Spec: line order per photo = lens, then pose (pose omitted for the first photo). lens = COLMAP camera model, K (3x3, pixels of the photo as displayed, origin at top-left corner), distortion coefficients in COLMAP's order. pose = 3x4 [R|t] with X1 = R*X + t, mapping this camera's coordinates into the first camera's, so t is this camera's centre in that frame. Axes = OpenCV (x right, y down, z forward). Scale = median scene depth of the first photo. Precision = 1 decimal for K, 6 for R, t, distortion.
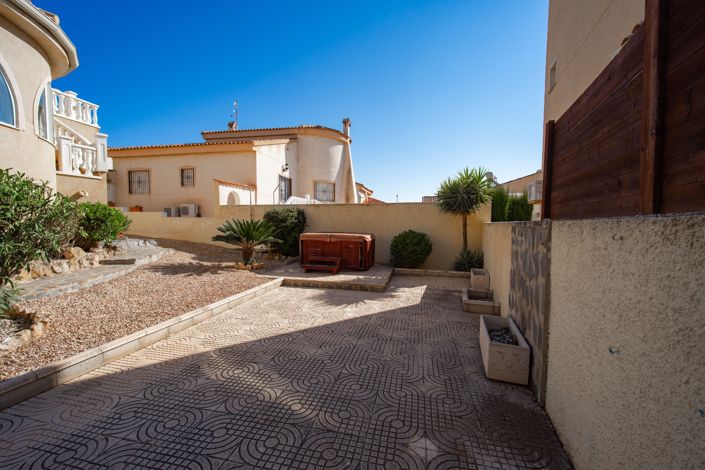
lens RADIAL K [[288.7, 0, 352.5], [0, 288.7, 235.0], [0, 0, 1]] dist [0.002253, 0.000626]
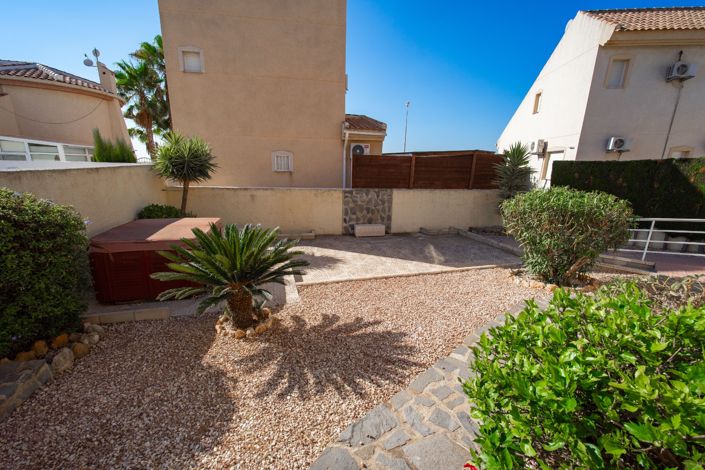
lens RADIAL K [[288.7, 0, 352.5], [0, 288.7, 235.0], [0, 0, 1]] dist [0.002253, 0.000626]
pose [[-0.466388, -0.227178, 0.854911, -1.737865], [0.019077, 0.963651, 0.266481, -0.334702], [-0.884375, 0.140593, -0.445102, 2.158968]]
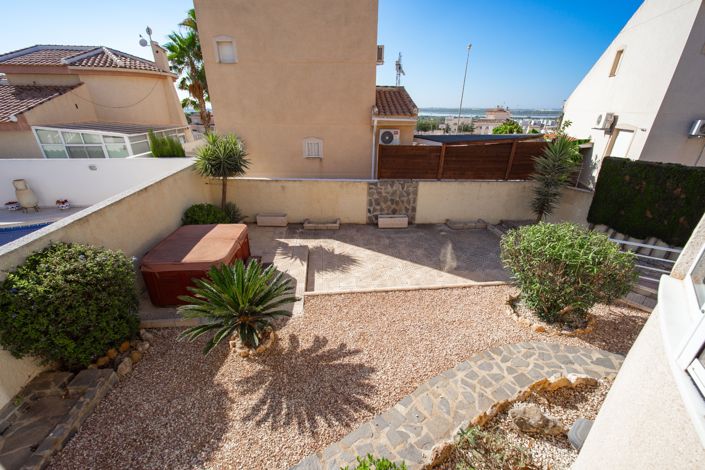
lens RADIAL K [[288.7, 0, 352.5], [0, 288.7, 235.0], [0, 0, 1]] dist [0.002253, 0.000626]
pose [[-0.303904, -0.391186, 0.868686, -1.826171], [0.039340, 0.905882, 0.421699, -0.705007], [-0.951890, 0.162331, -0.259912, 1.924775]]
